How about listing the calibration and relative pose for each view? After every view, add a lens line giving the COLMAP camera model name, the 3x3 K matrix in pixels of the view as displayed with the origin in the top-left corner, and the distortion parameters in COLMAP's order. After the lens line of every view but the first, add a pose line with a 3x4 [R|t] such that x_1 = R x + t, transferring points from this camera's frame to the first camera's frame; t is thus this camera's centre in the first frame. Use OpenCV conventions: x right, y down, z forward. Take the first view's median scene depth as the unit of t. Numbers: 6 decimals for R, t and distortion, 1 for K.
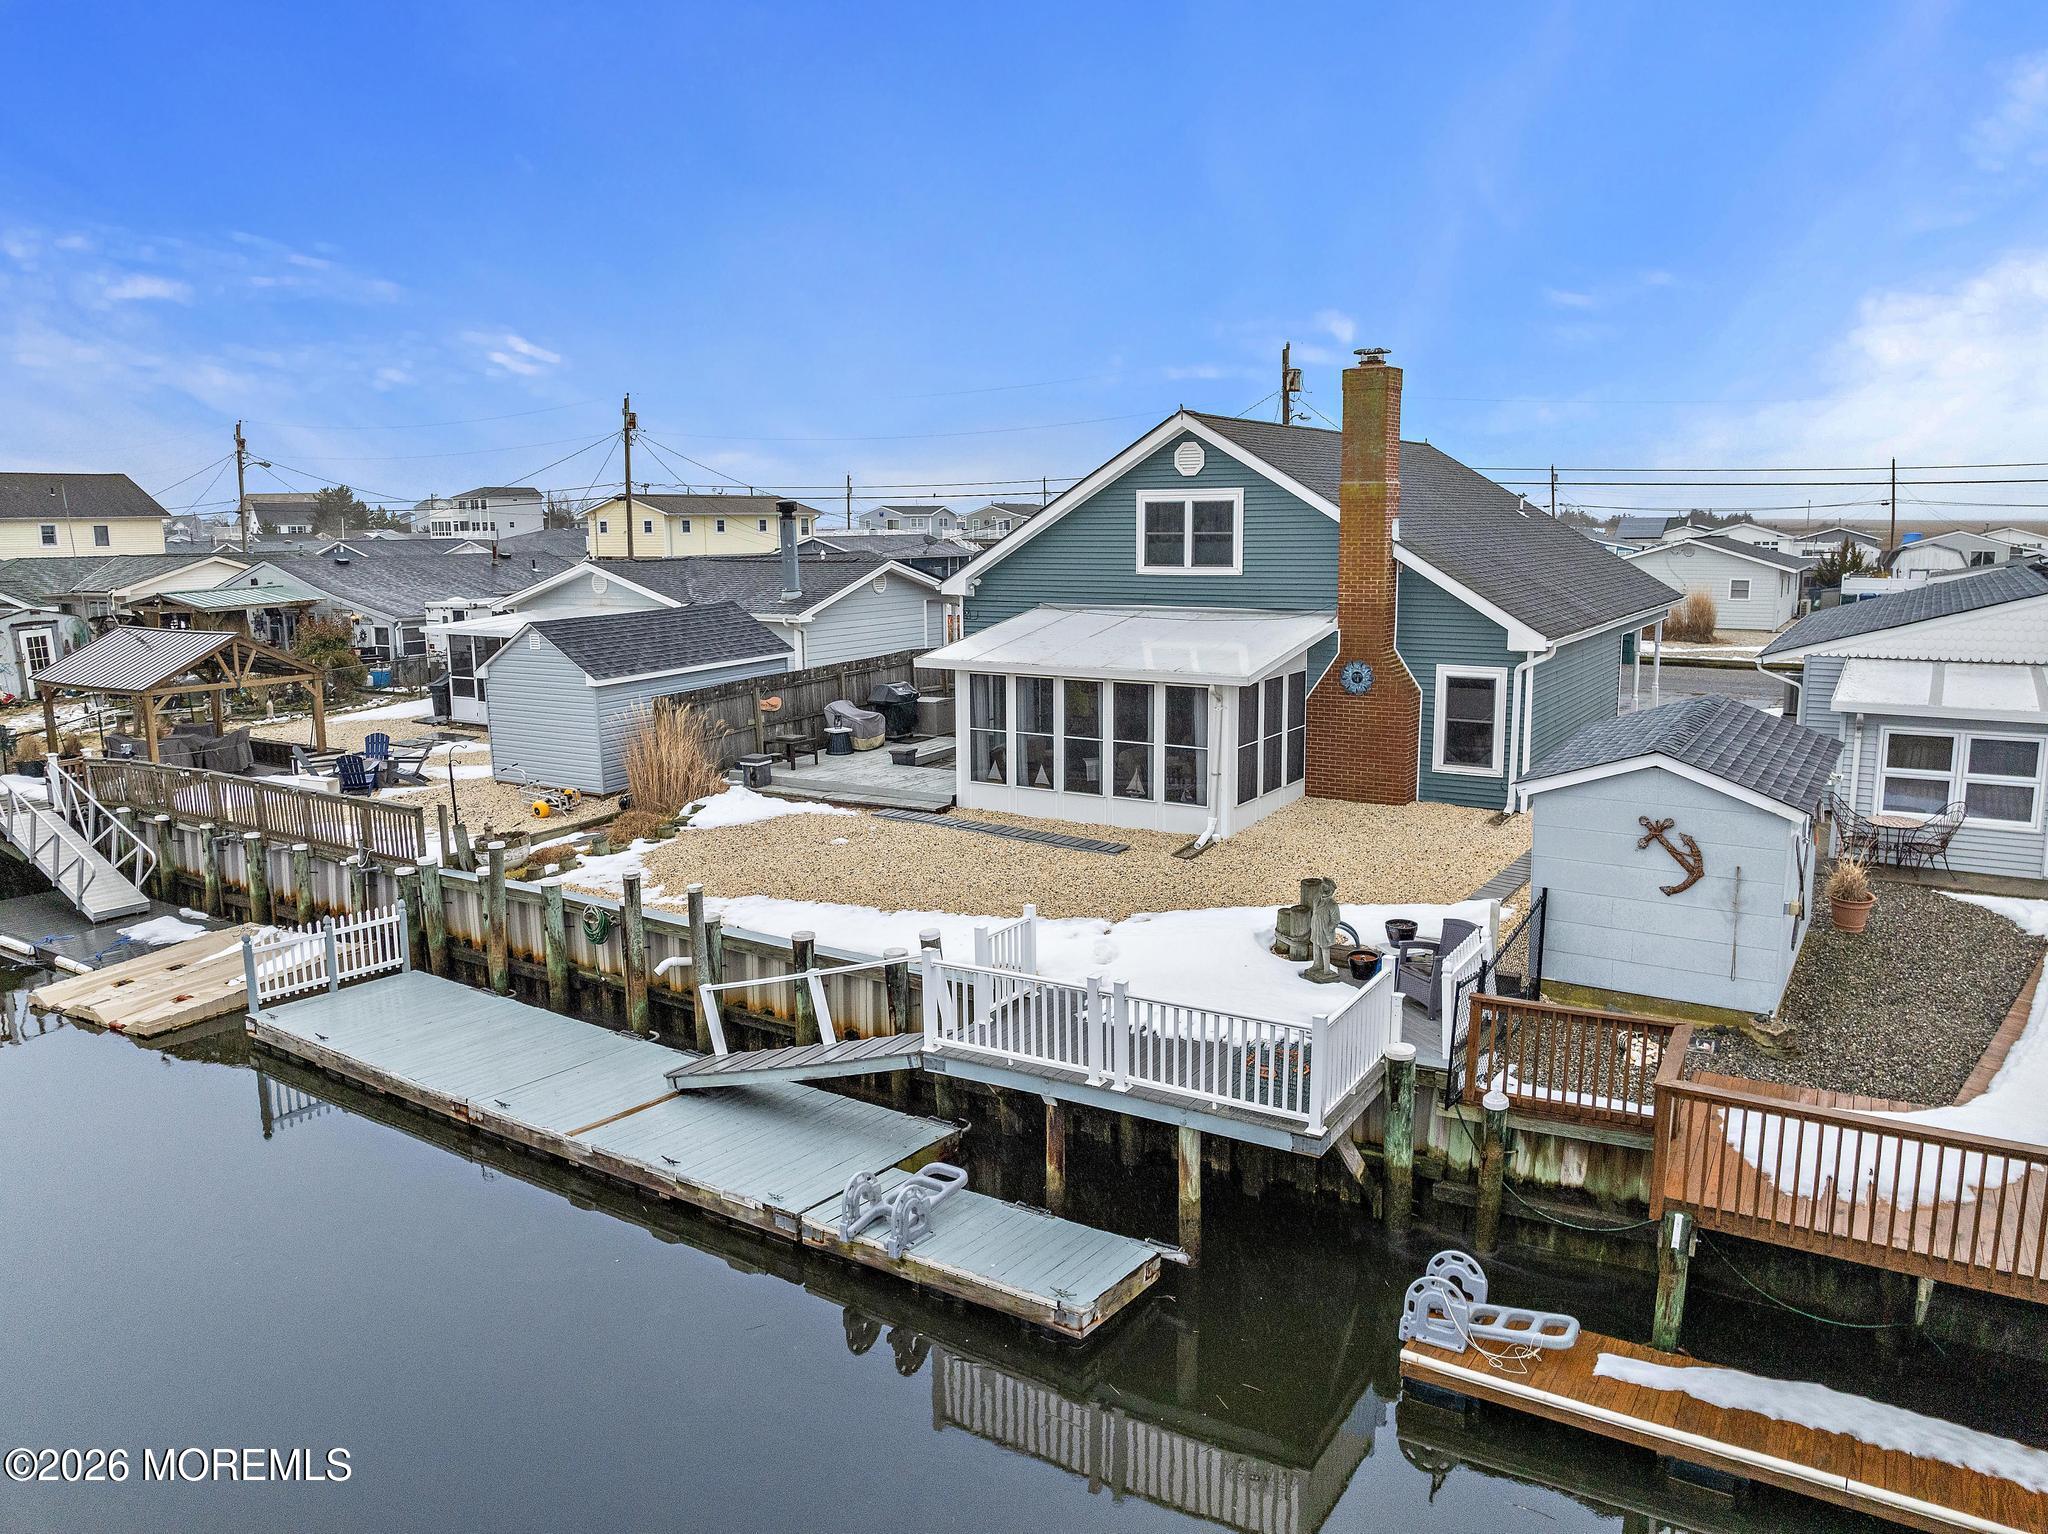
lens RADIAL K [[1442.2, 0, 1024.0], [0, 1442.2, 767.0], [0, 0, 1]] dist [-0.030499, -0.009118]
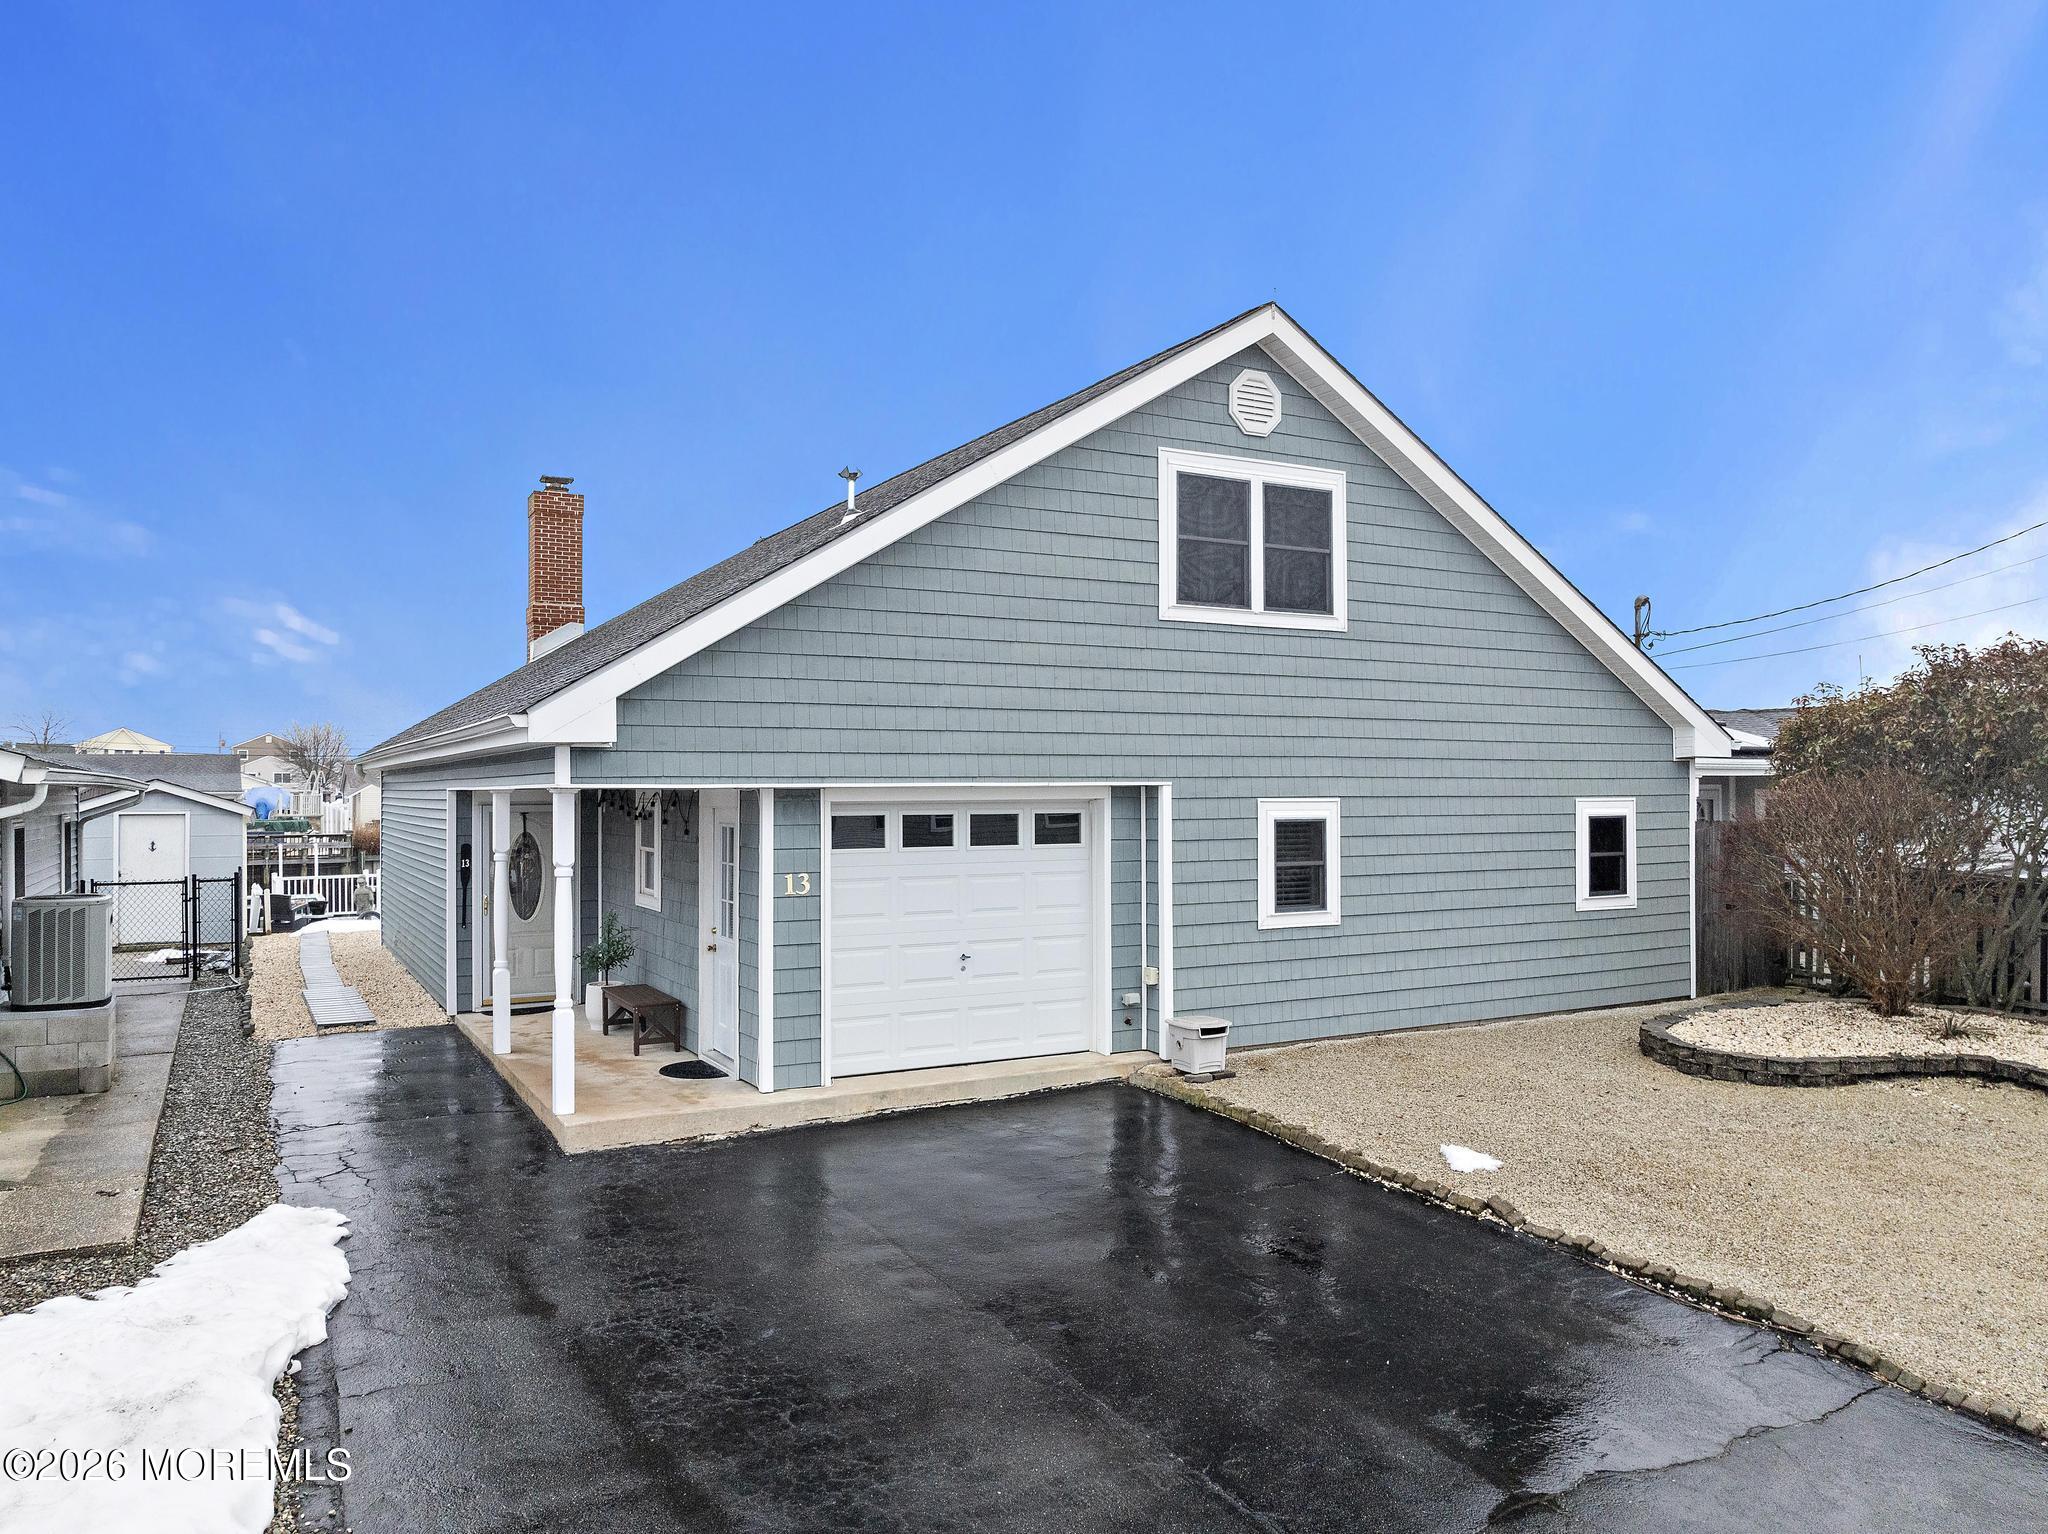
lens RADIAL K [[1458.2, 0, 1024.0], [0, 1458.2, 767.0], [0, 0, 1]] dist [-0.035779, -0.004215]
pose [[0.480489, 0.019783, 0.876777, -0.403356], [0.145205, 0.984153, -0.101780, -0.052754], [-0.864896, 0.176216, 0.470002, 0.943789]]
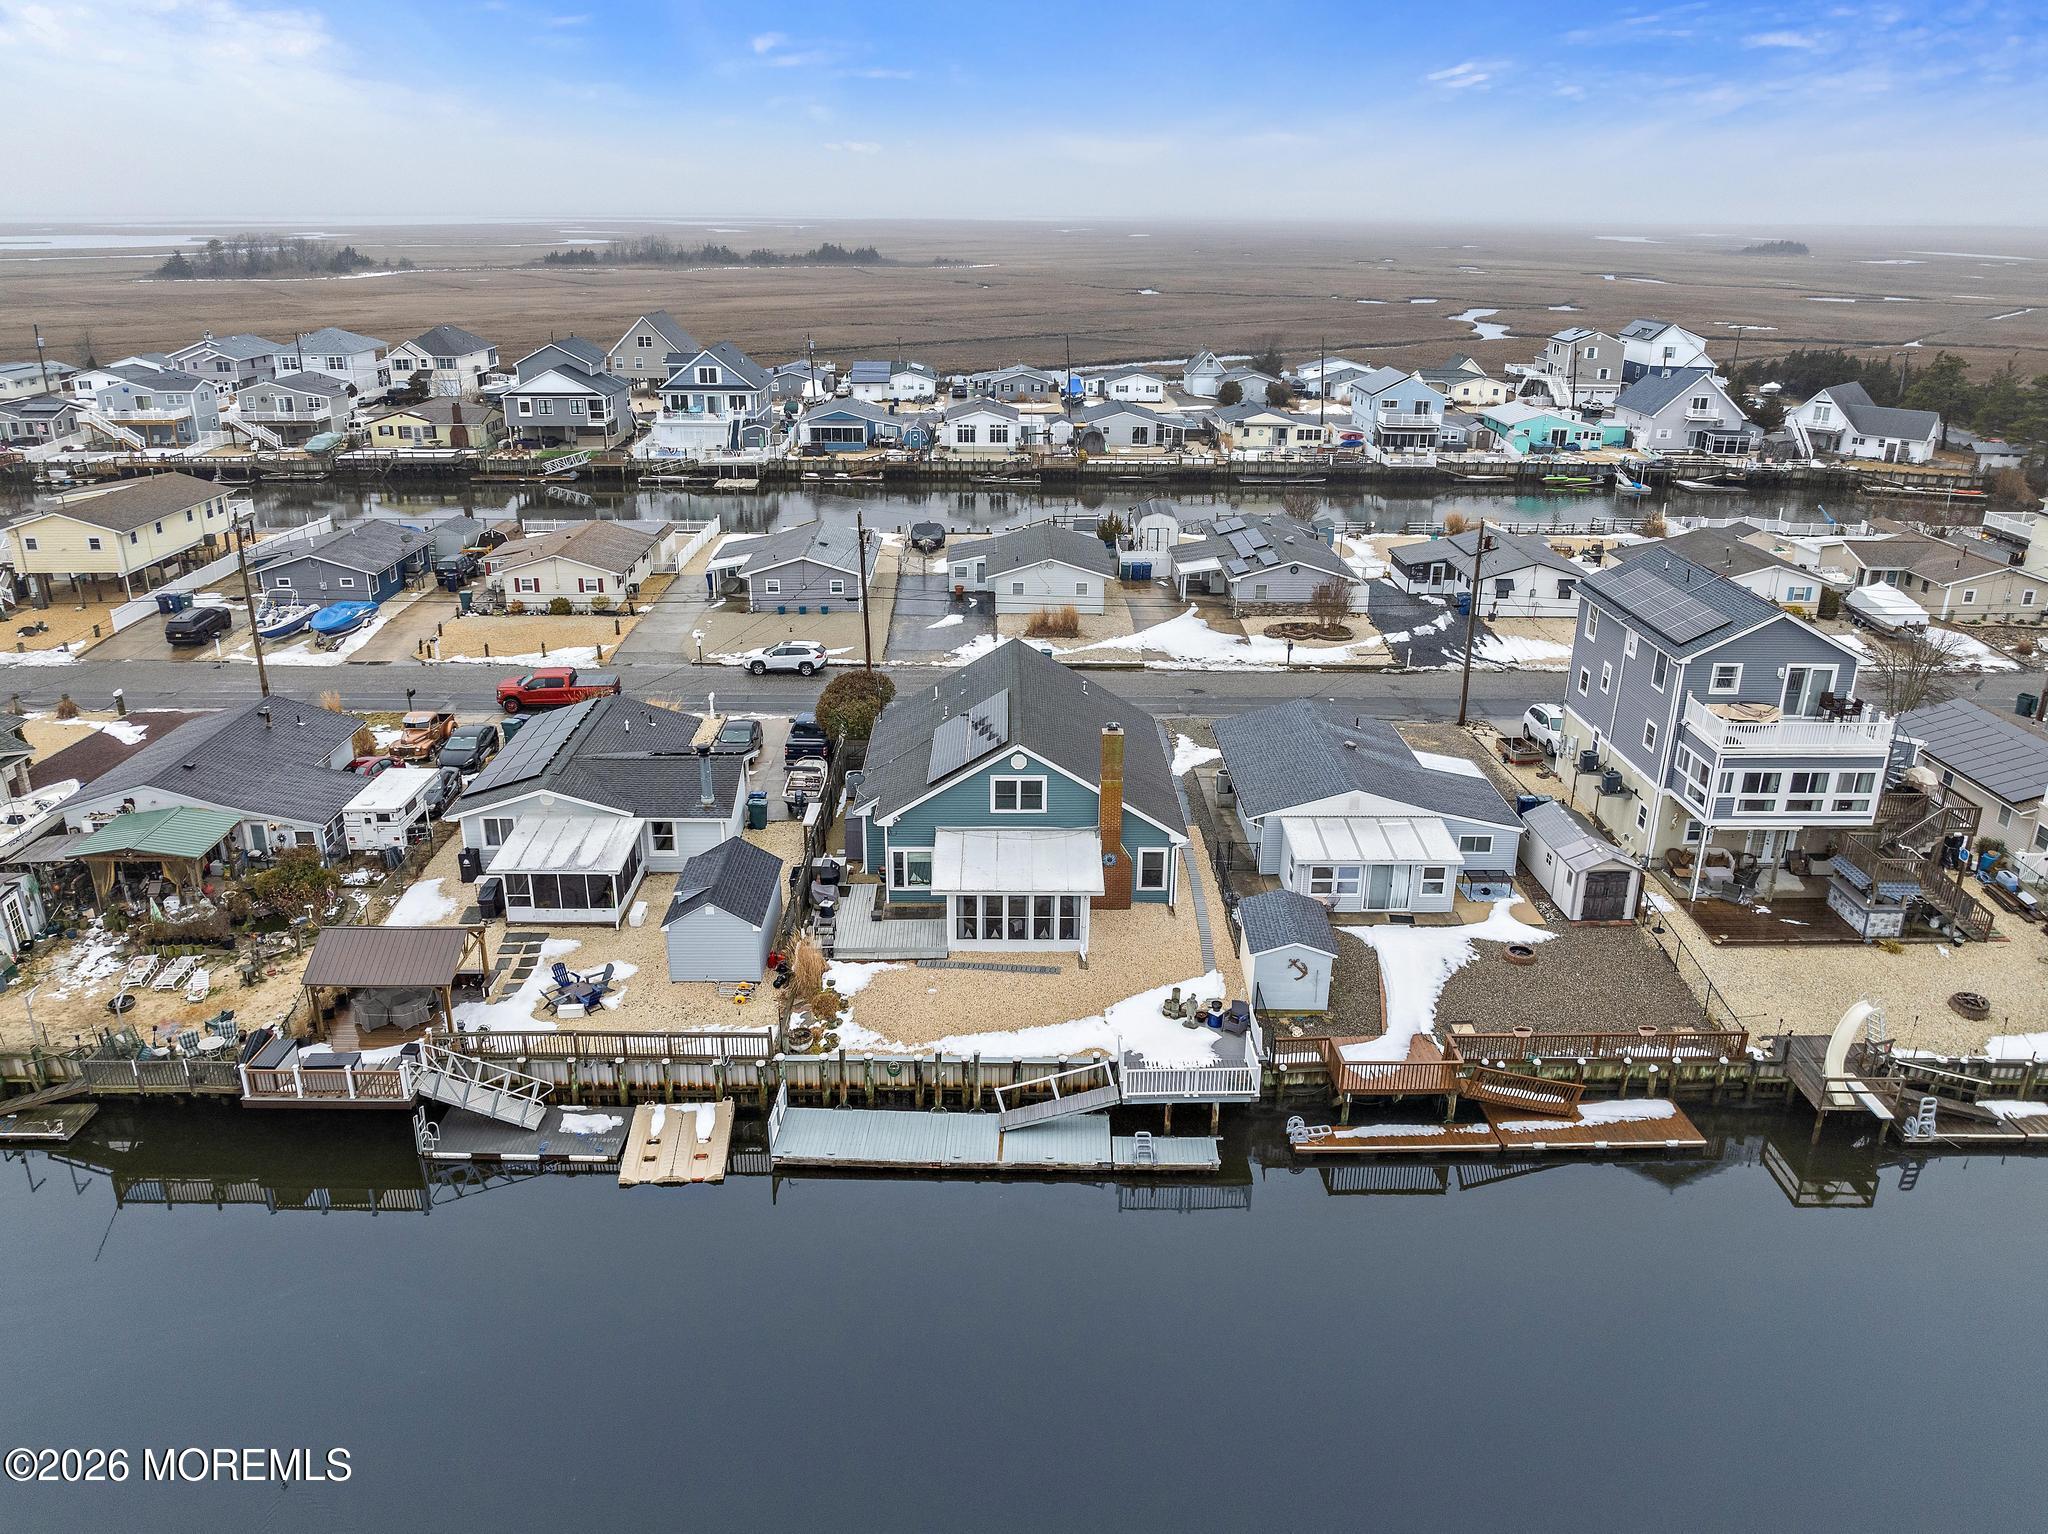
lens RADIAL K [[1488.2, 0, 1024.0], [0, 1488.2, 767.0], [0, 0, 1]] dist [-0.032762, -0.008763]
pose [[0.835898, -0.179641, 0.518655, -1.100423], [0.075750, 0.973640, 0.215146, -0.739040], [-0.543632, -0.140552, 0.827472, -0.867250]]
